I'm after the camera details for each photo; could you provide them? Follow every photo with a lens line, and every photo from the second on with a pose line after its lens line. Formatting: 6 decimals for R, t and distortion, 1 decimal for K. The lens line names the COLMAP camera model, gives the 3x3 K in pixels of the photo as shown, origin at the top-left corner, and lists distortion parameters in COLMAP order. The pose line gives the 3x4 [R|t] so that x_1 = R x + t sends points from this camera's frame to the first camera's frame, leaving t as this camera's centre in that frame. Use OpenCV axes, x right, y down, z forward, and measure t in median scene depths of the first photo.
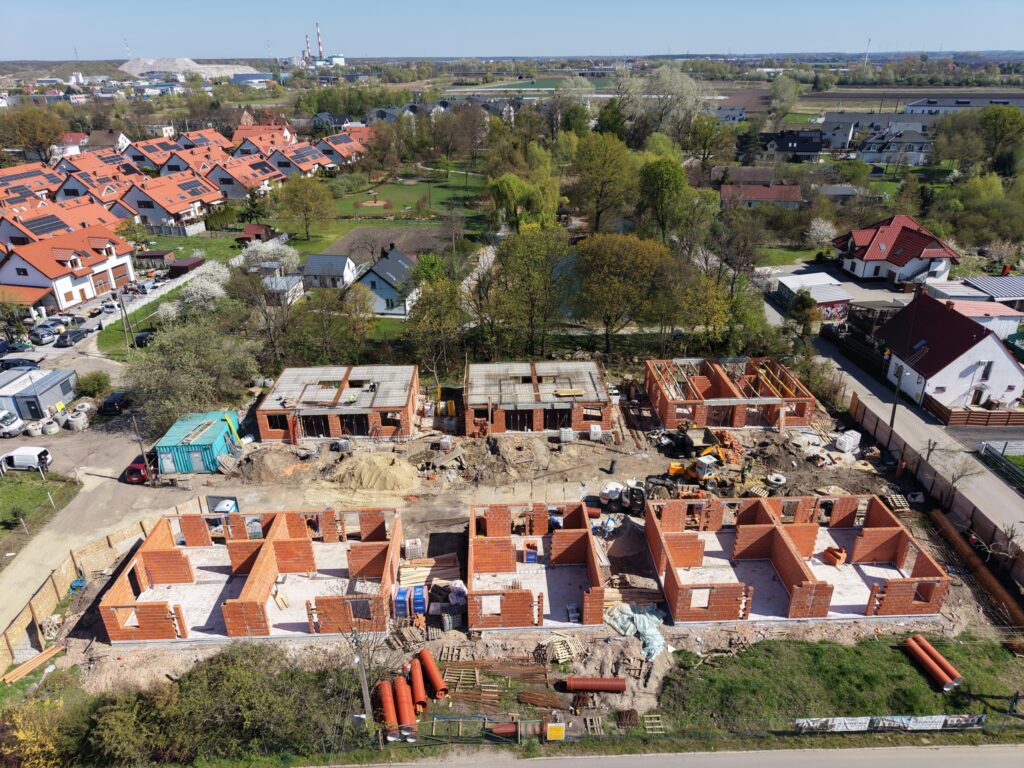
lens RADIAL K [[686.0, 0, 510.5], [0, 686.0, 384.8], [0, 0, 1]] dist [0.015506, -0.013576]
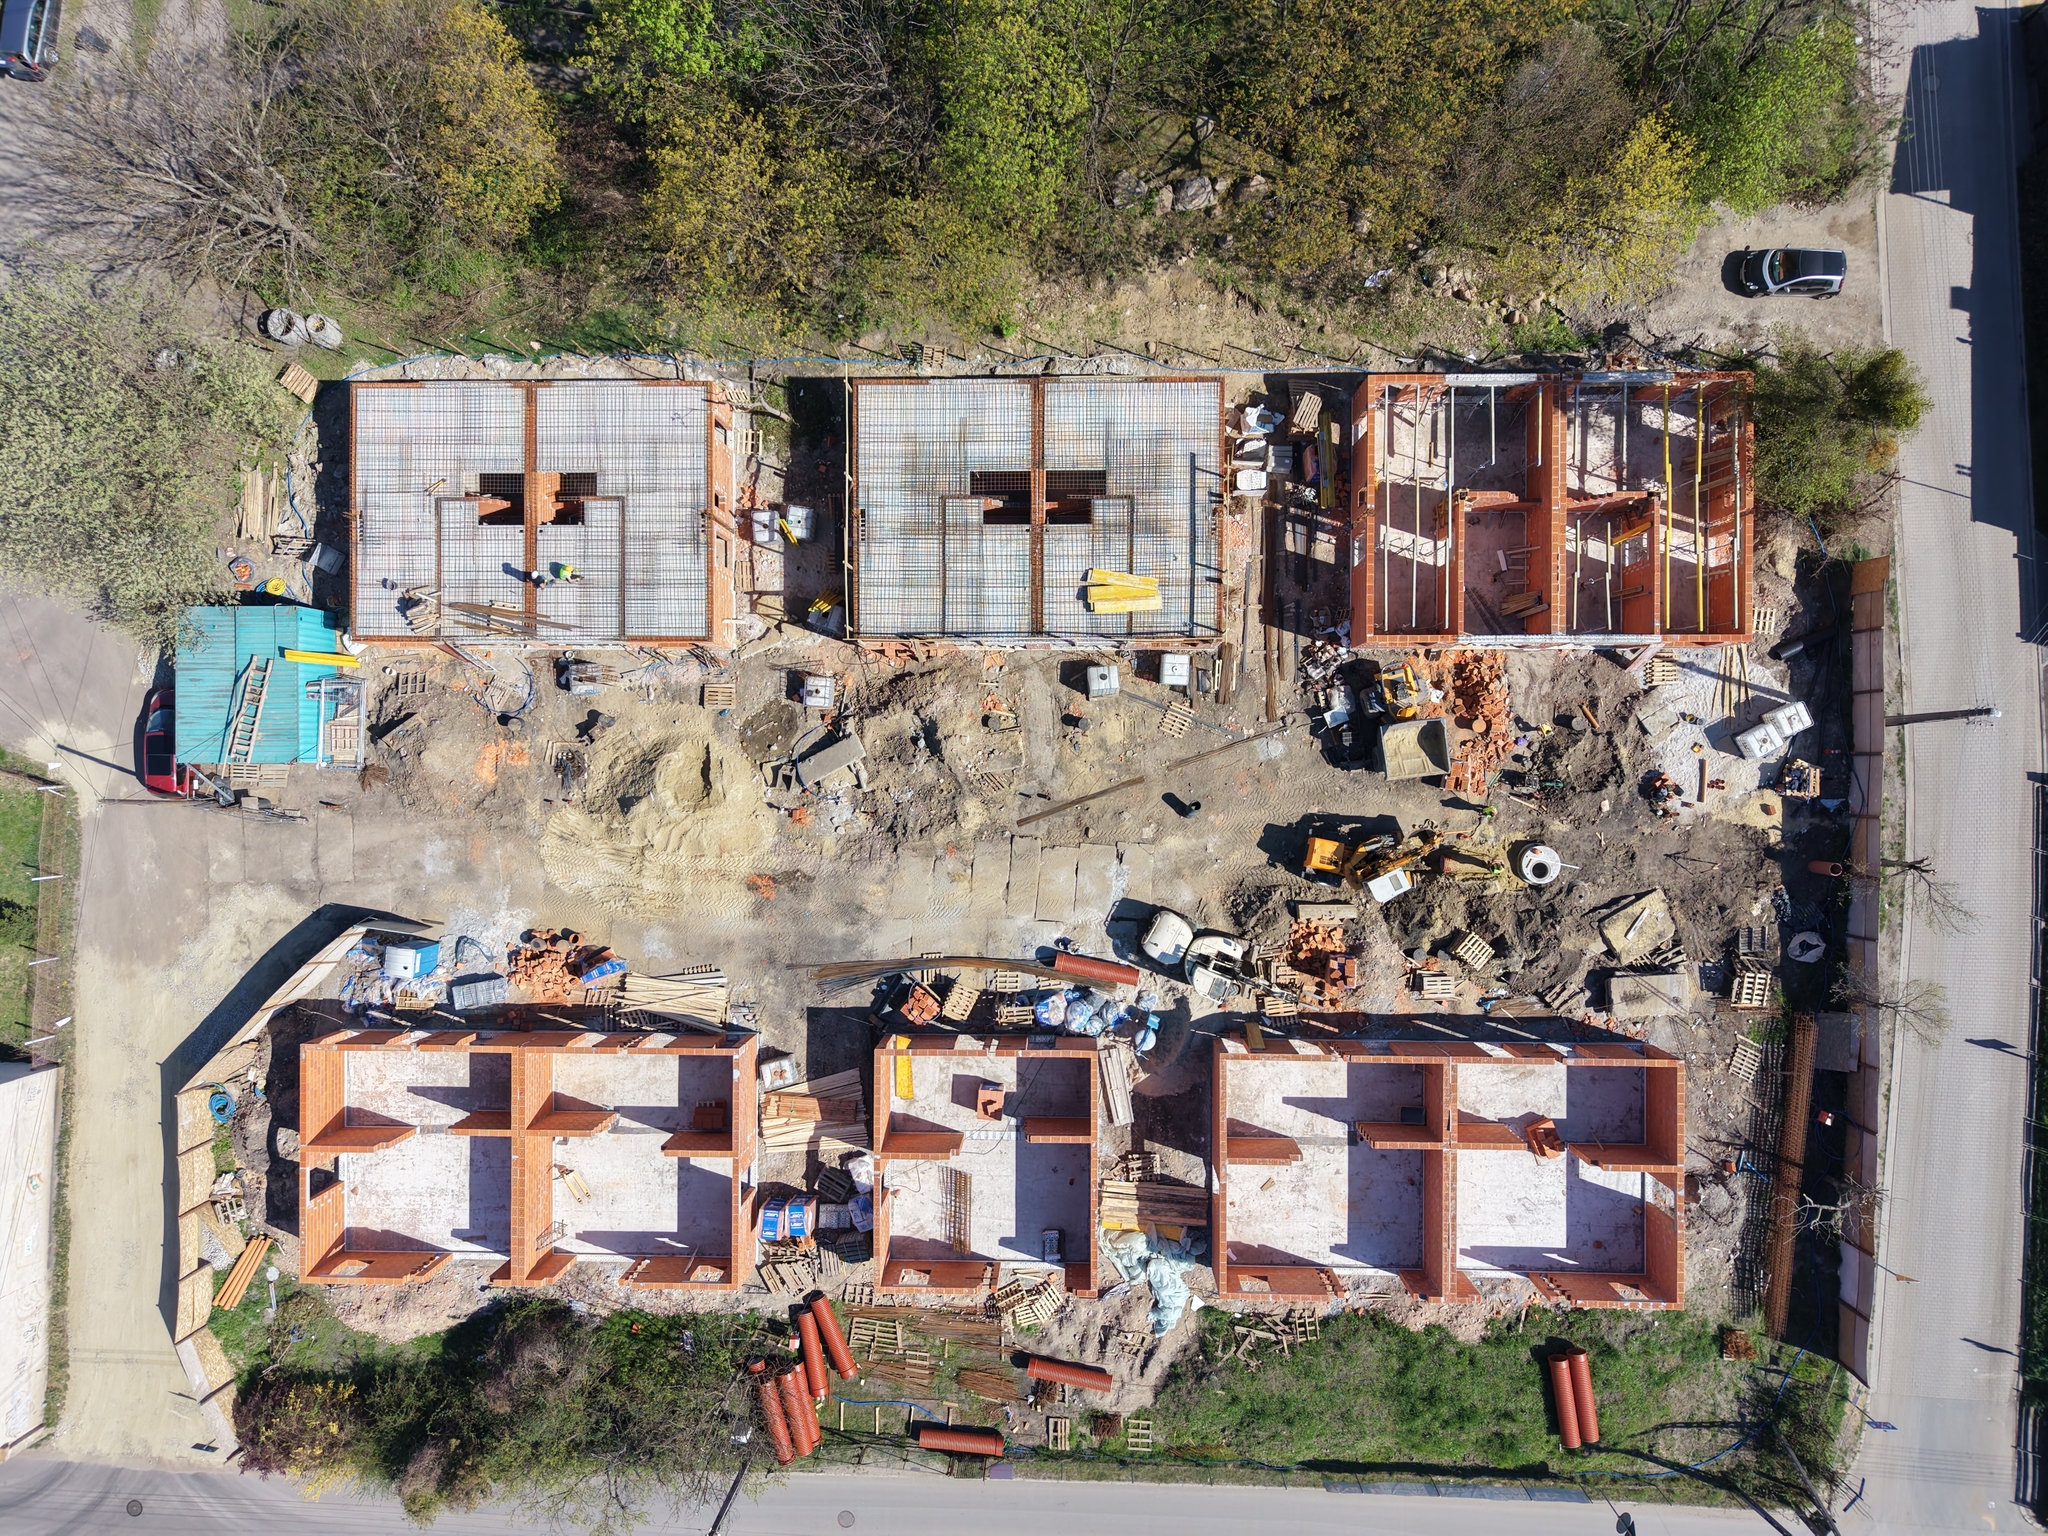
lens RADIAL K [[1372.0, 0, 1021.0], [0, 1372.0, 769.5], [0, 0, 1]] dist [0.015506, -0.013576]
pose [[0.998816, 0.036785, -0.031842, 0.055709], [0.012936, 0.430118, 0.902680, -0.615184], [0.046901, -0.902023, 0.429132, 0.545940]]
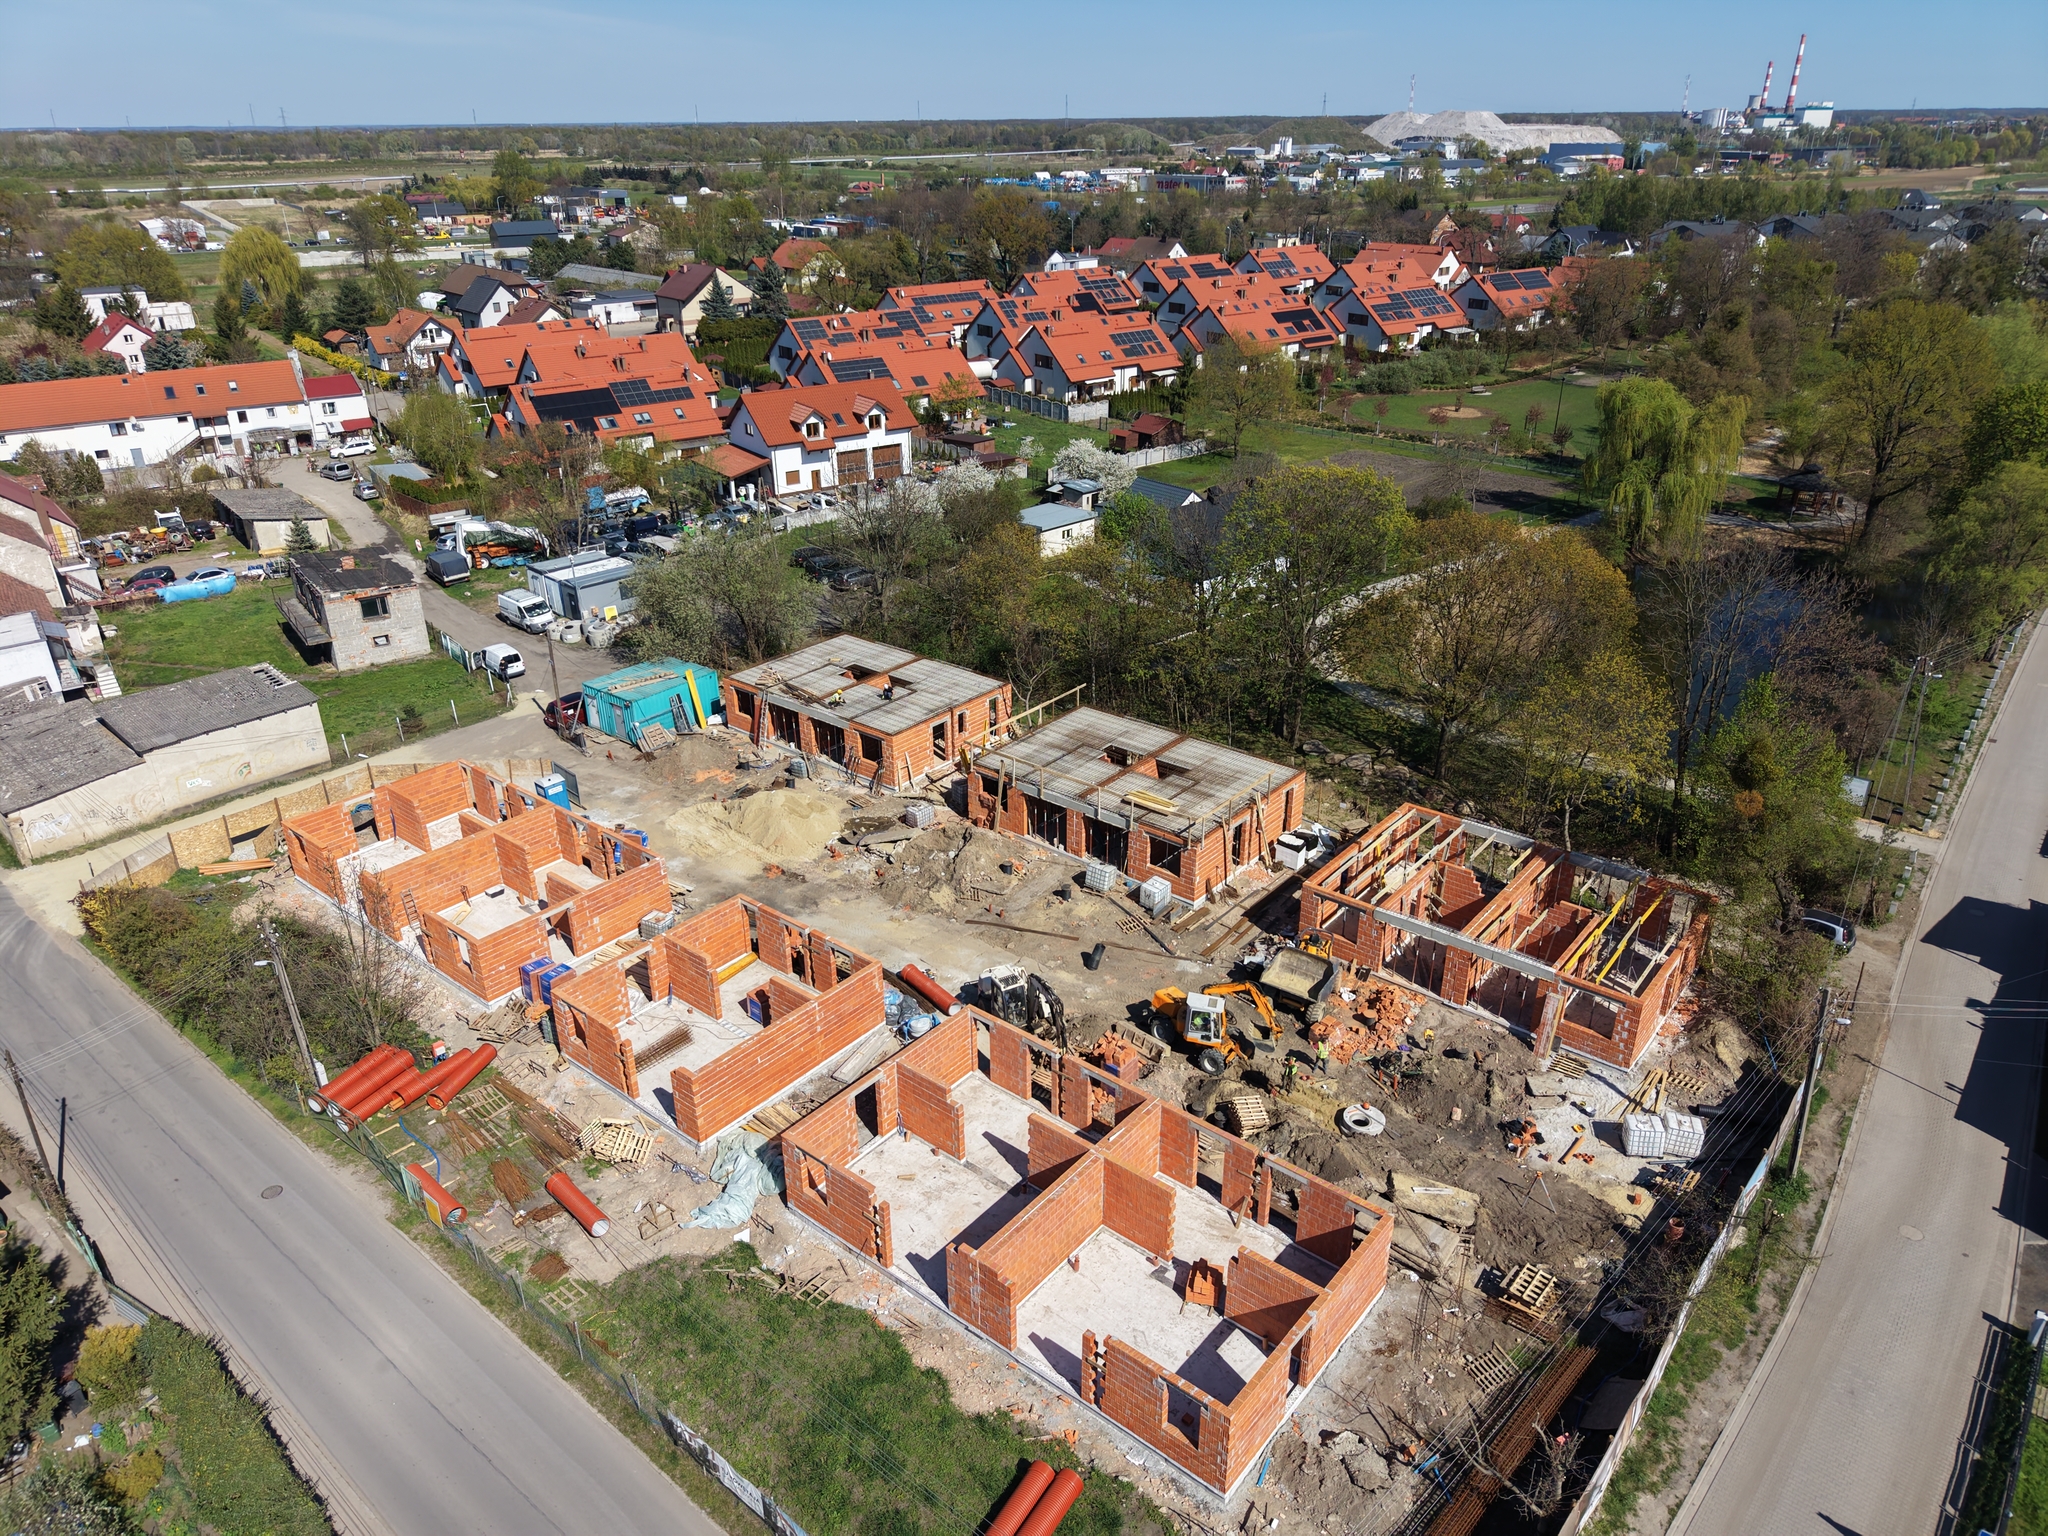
lens RADIAL K [[1372.0, 0, 1021.0], [0, 1372.0, 769.5], [0, 0, 1]] dist [0.015506, -0.013576]
pose [[0.748329, 0.286153, -0.598431, 0.570257], [-0.284254, 0.953471, 0.100468, -0.079142], [0.599335, 0.094923, 0.794850, 0.151908]]
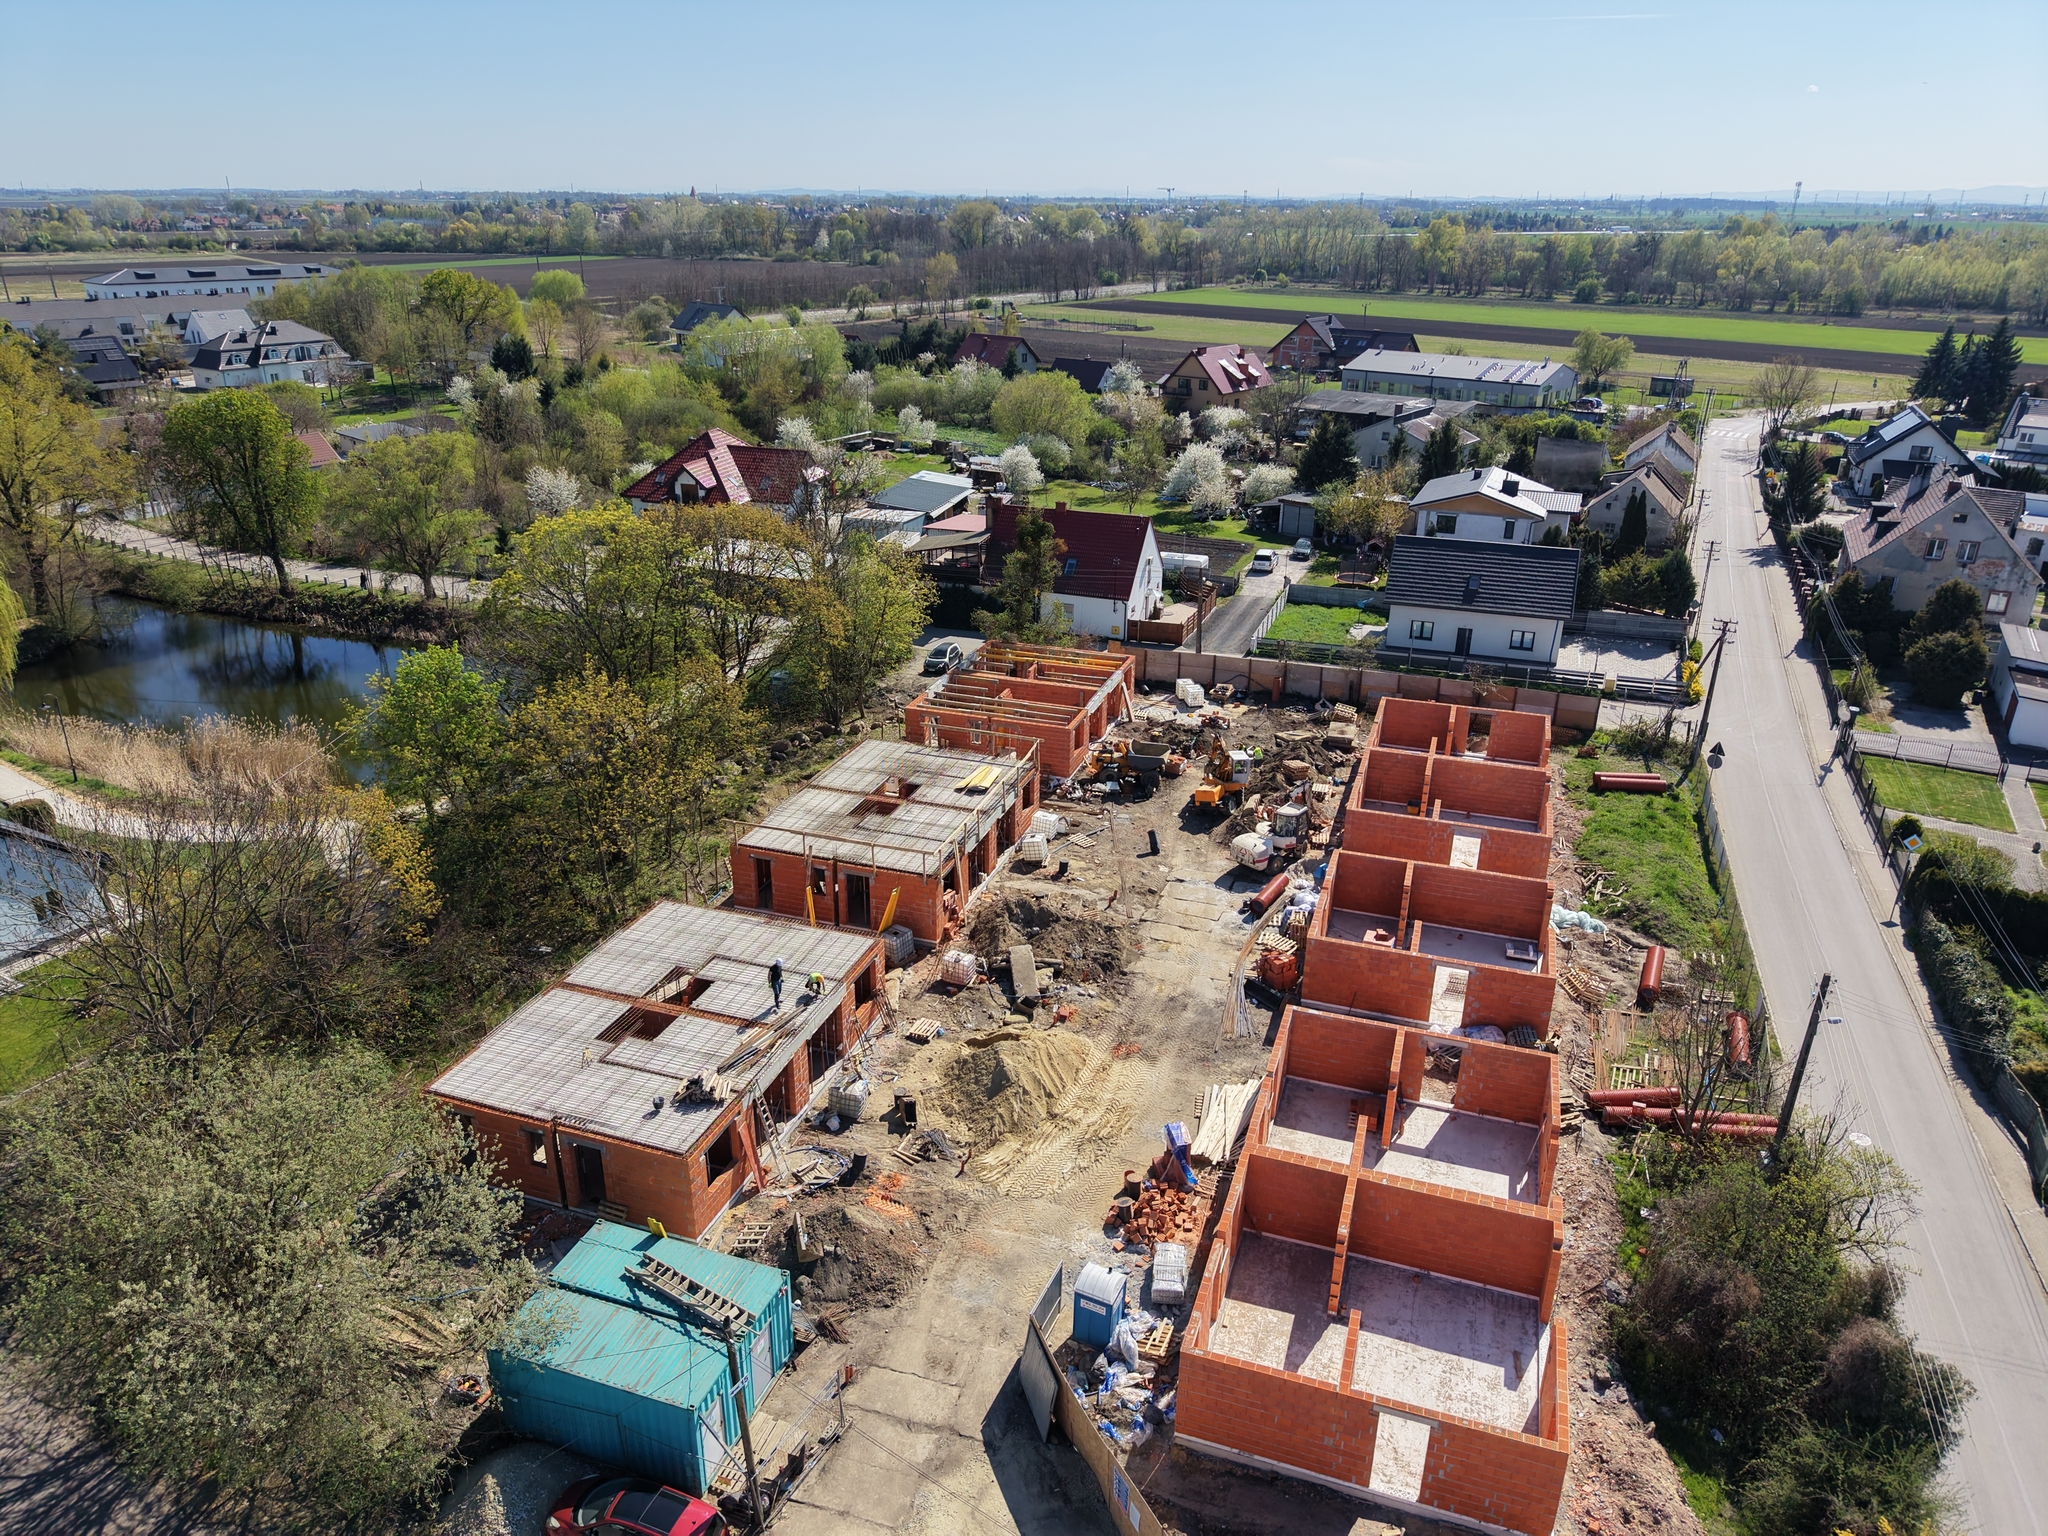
lens RADIAL K [[1372.0, 0, 1021.0], [0, 1372.0, 769.5], [0, 0, 1]] dist [0.015506, -0.013576]
pose [[0.359005, -0.347832, 0.866099, -0.742323], [0.392686, 0.898123, 0.197922, -0.176103], [-0.846707, 0.269050, 0.459020, 0.480638]]
